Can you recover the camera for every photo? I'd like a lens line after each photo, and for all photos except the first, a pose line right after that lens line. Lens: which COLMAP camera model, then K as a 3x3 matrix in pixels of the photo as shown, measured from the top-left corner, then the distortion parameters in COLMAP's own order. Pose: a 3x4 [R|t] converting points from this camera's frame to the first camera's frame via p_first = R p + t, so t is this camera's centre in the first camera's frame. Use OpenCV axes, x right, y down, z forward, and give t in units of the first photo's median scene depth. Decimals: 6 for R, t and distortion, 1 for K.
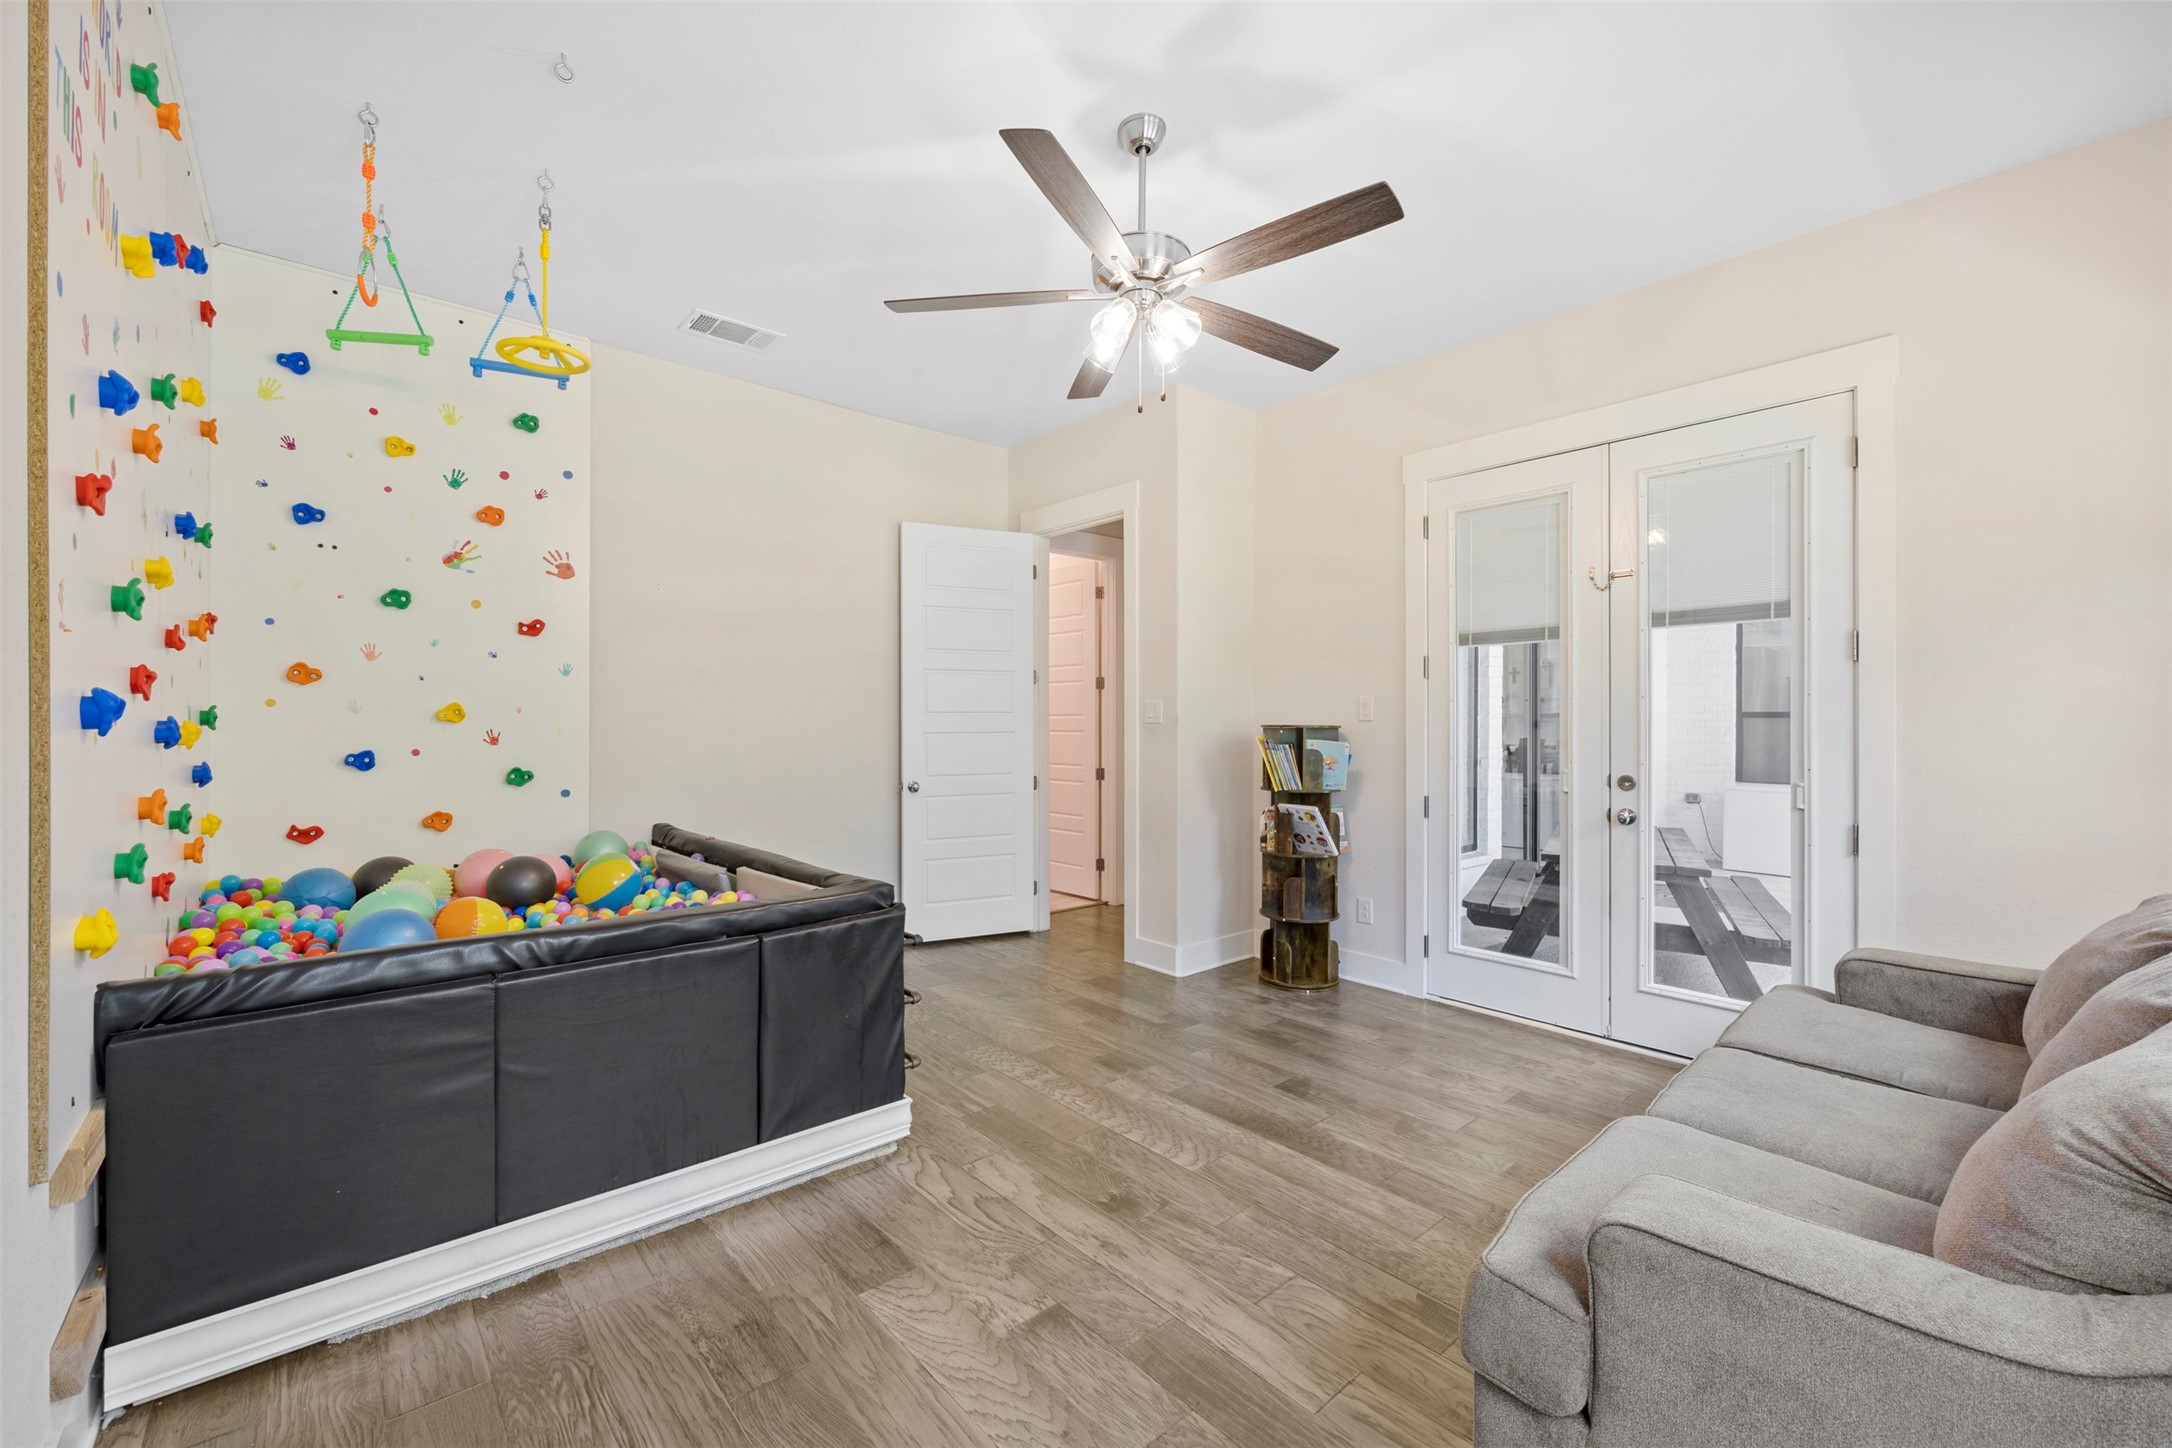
lens RADIAL K [[872.9, 0, 1086.0], [0, 872.9, 717.3], [0, 0, 1]] dist [-0.006729, 0.000350]
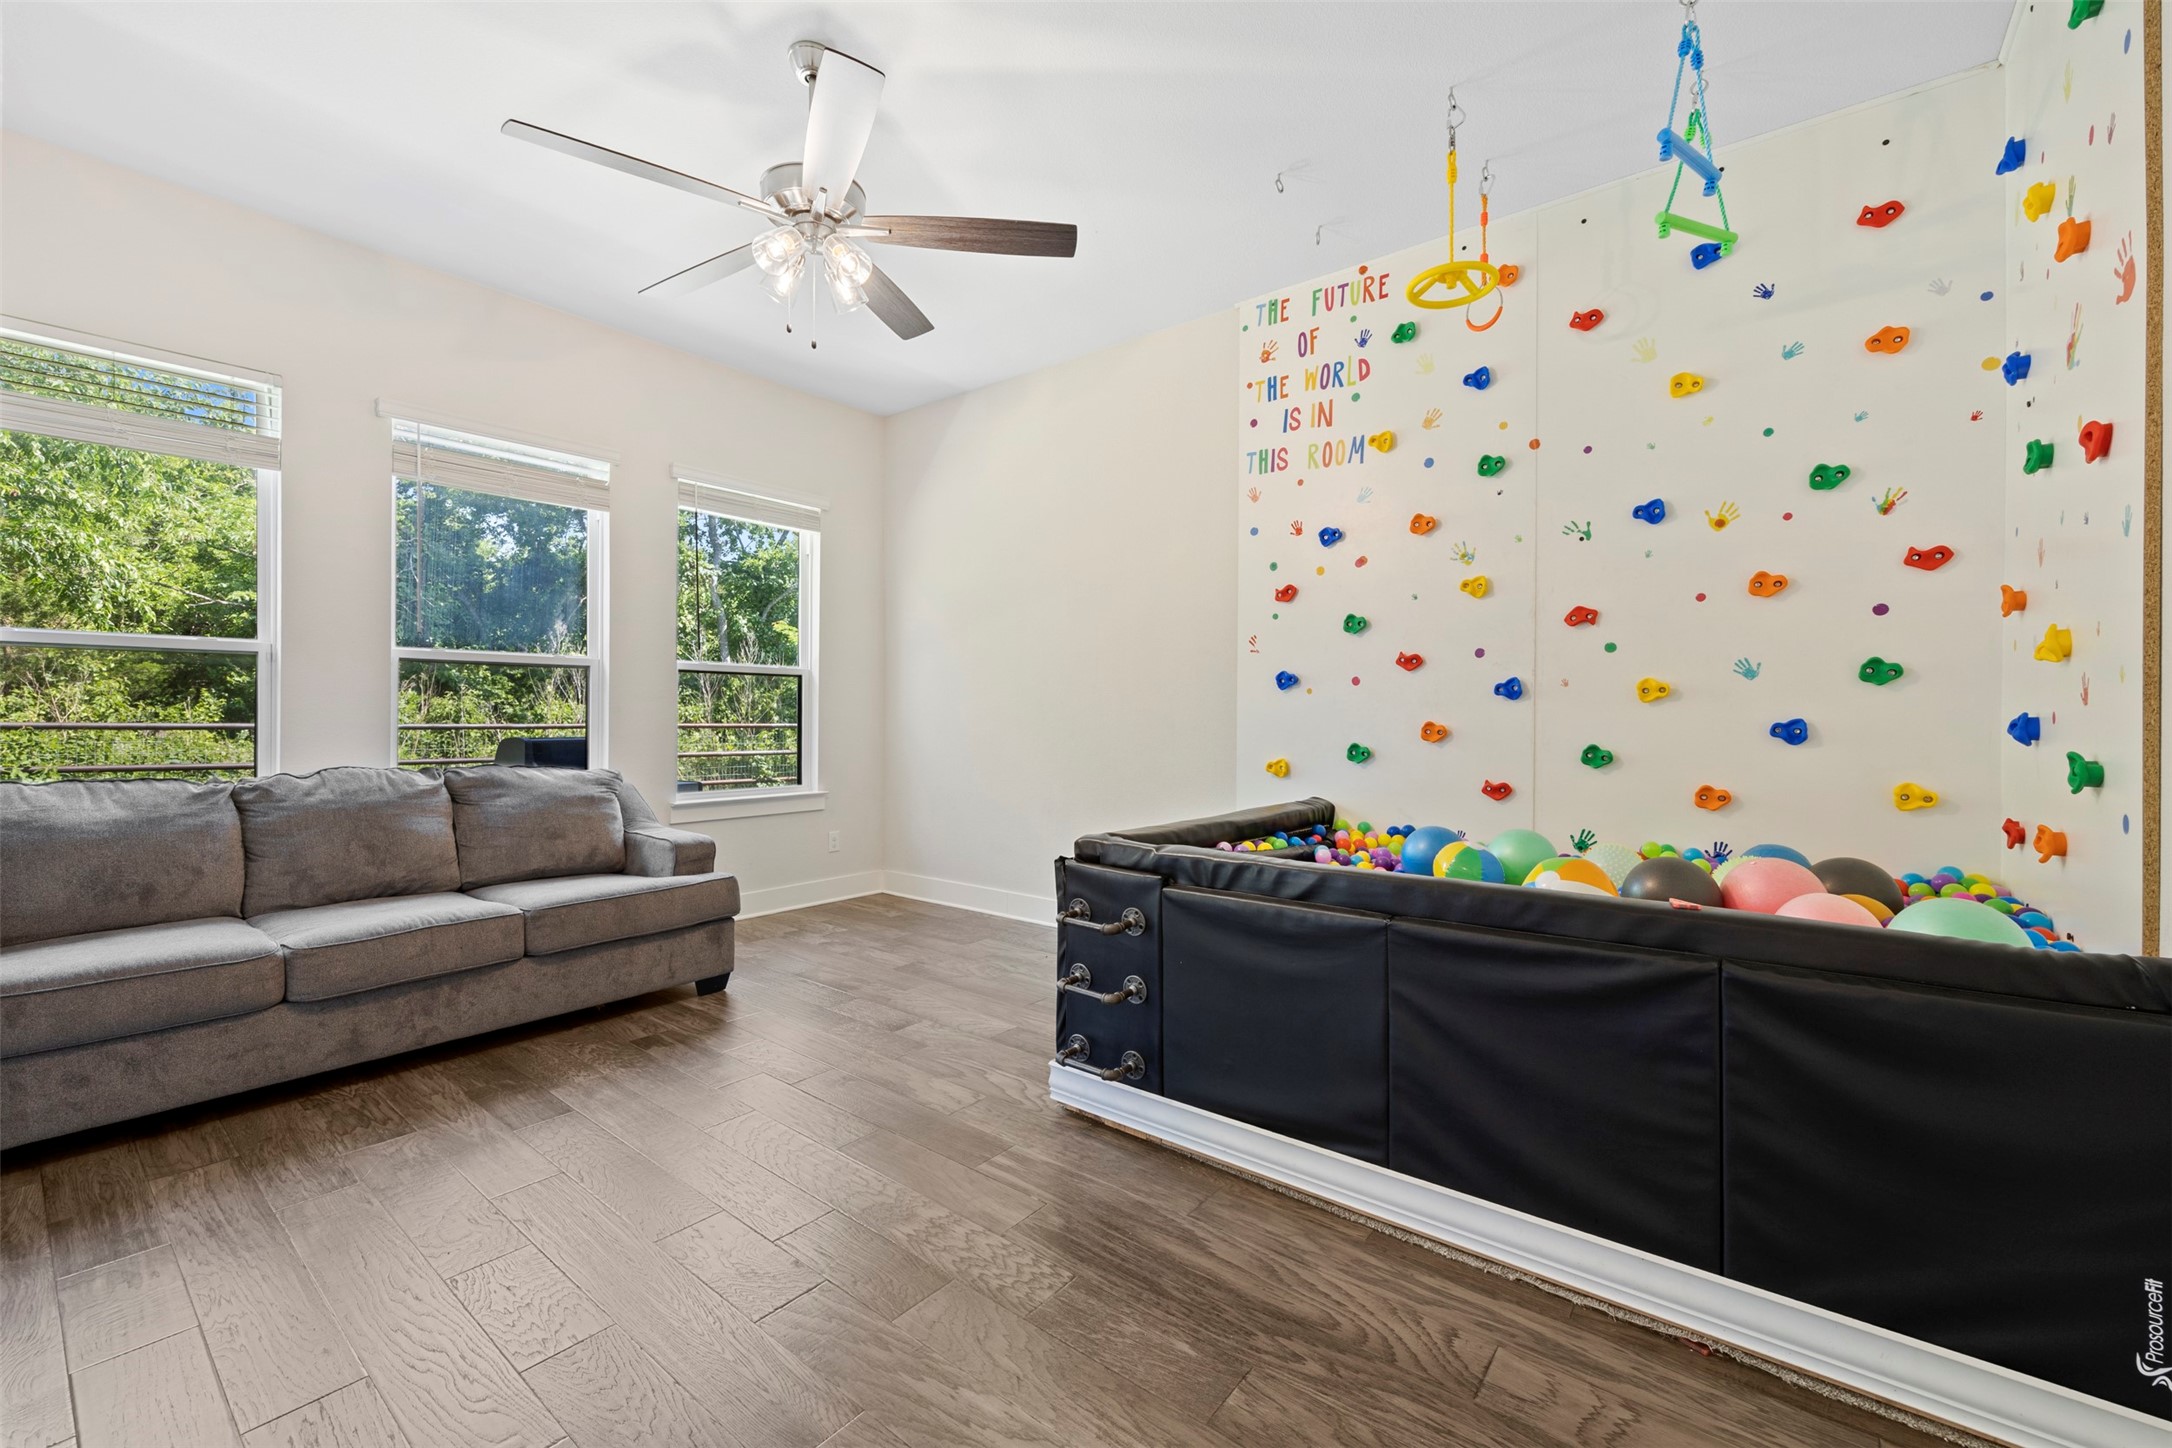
lens RADIAL K [[872.9, 0, 1093.9], [0, 872.9, 721.8], [0, 0, 1]] dist [-0.006729, 0.000350]
pose [[-0.981678, -0.018475, -0.189652, -0.063702], [-0.018488, 0.999828, -0.001700, 0.068404], [0.189651, 0.001838, -0.981850, 2.093912]]
